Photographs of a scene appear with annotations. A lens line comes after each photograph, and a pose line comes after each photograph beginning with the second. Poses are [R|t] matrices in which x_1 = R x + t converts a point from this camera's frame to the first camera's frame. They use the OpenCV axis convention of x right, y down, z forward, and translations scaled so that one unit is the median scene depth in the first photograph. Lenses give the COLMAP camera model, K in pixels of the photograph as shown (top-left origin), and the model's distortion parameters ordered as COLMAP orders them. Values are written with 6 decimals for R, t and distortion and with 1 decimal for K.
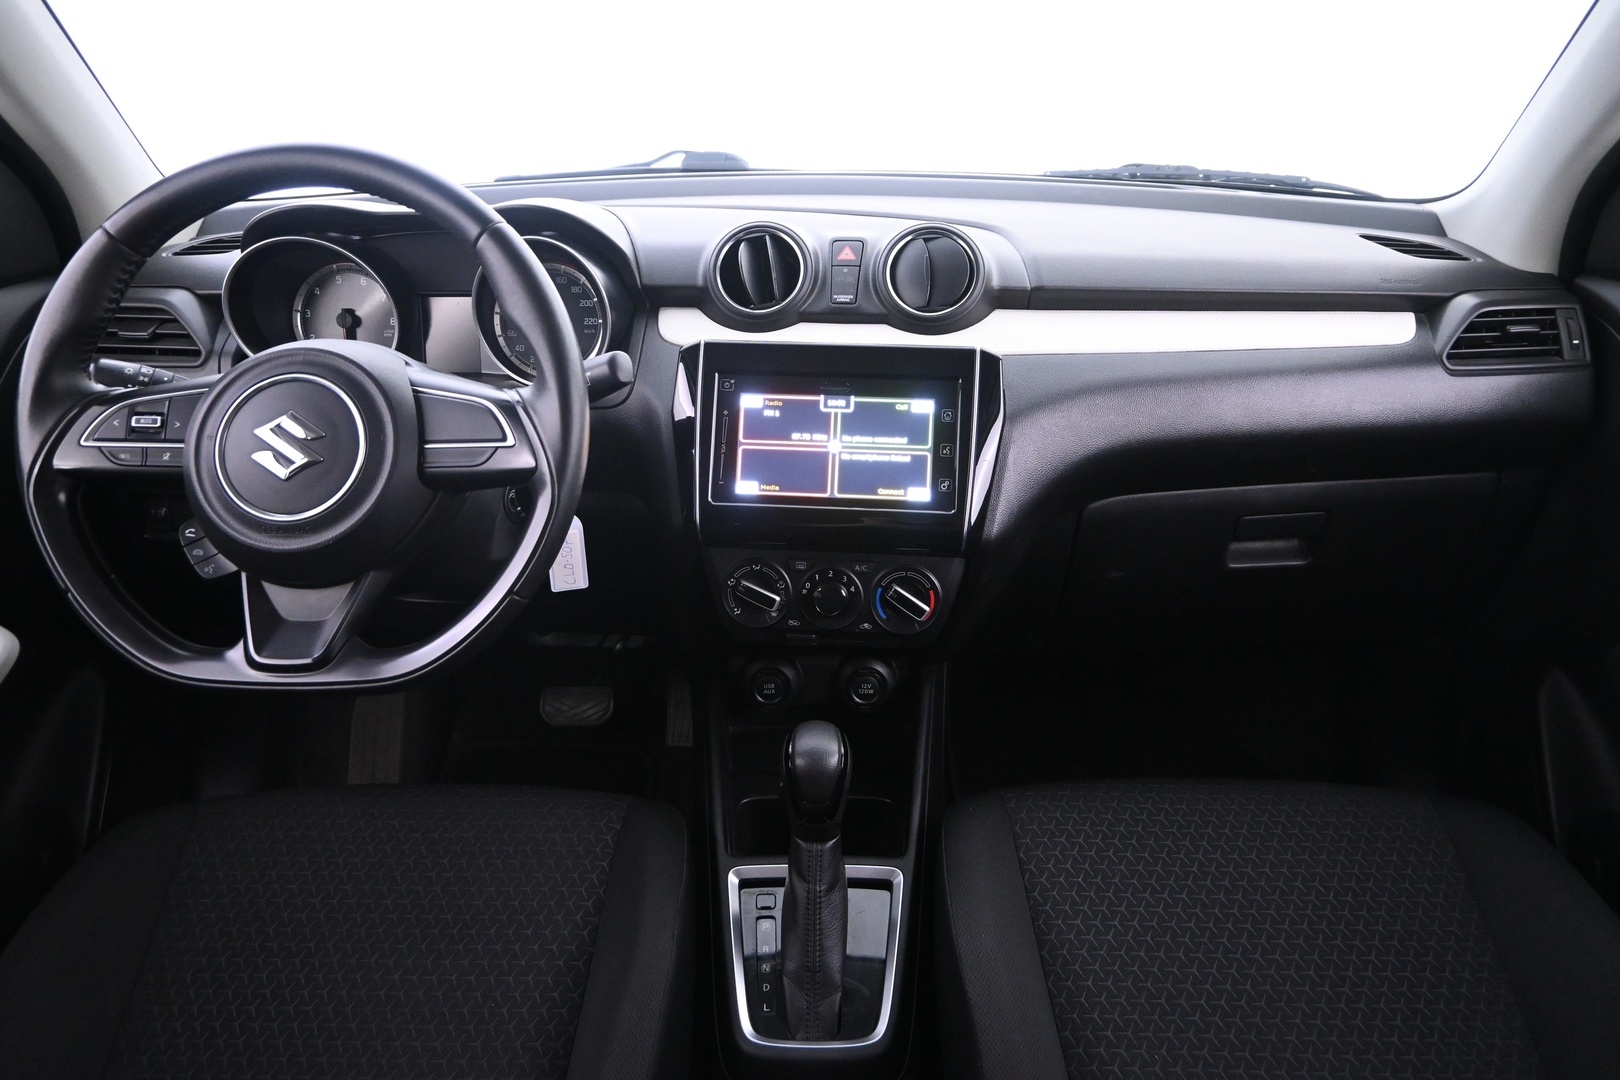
lens RADIAL K [[1111.2, 0, 803.3], [0, 1111.2, 541.7], [0, 0, 1]] dist [-0.009957, 0.001506]
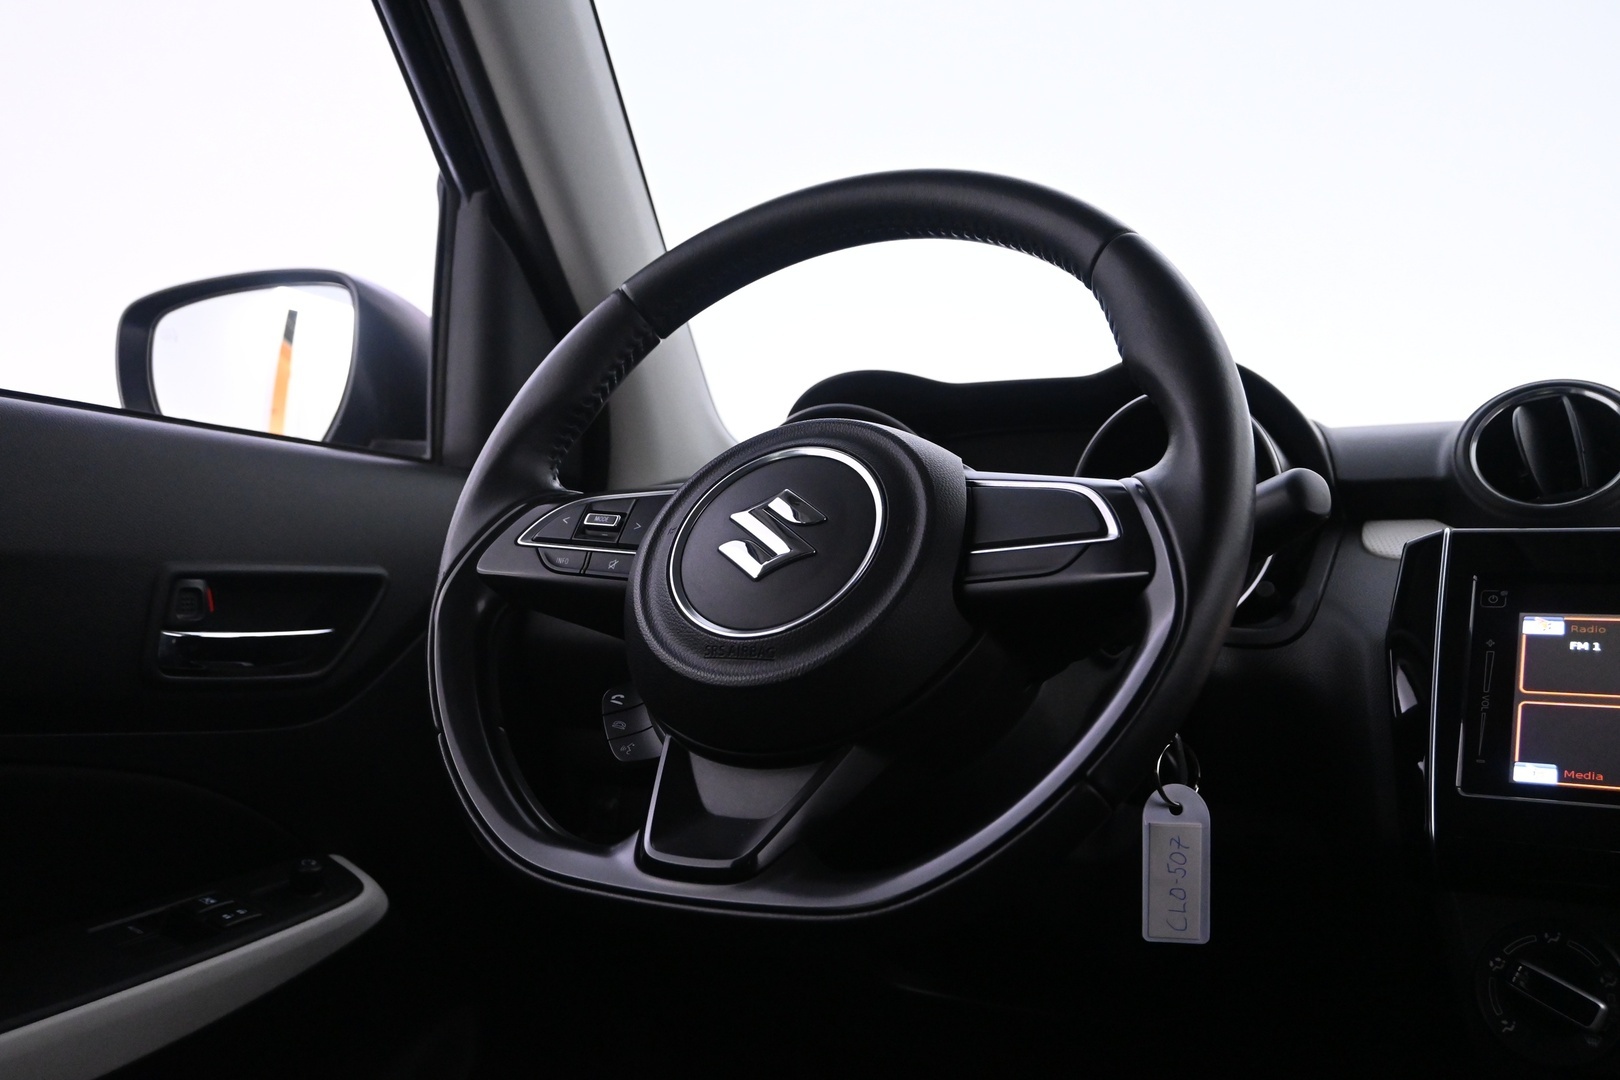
lens RADIAL K [[1430.7, 0, 795.5], [0, 1430.7, 548.0], [0, 0, 1]] dist [-0.010438, -0.001714]
pose [[0.892040, 0.000364, -0.451956, -0.057433], [-0.204511, 0.892088, -0.402931, 0.200810], [0.403038, 0.451861, 0.795853, 0.268277]]
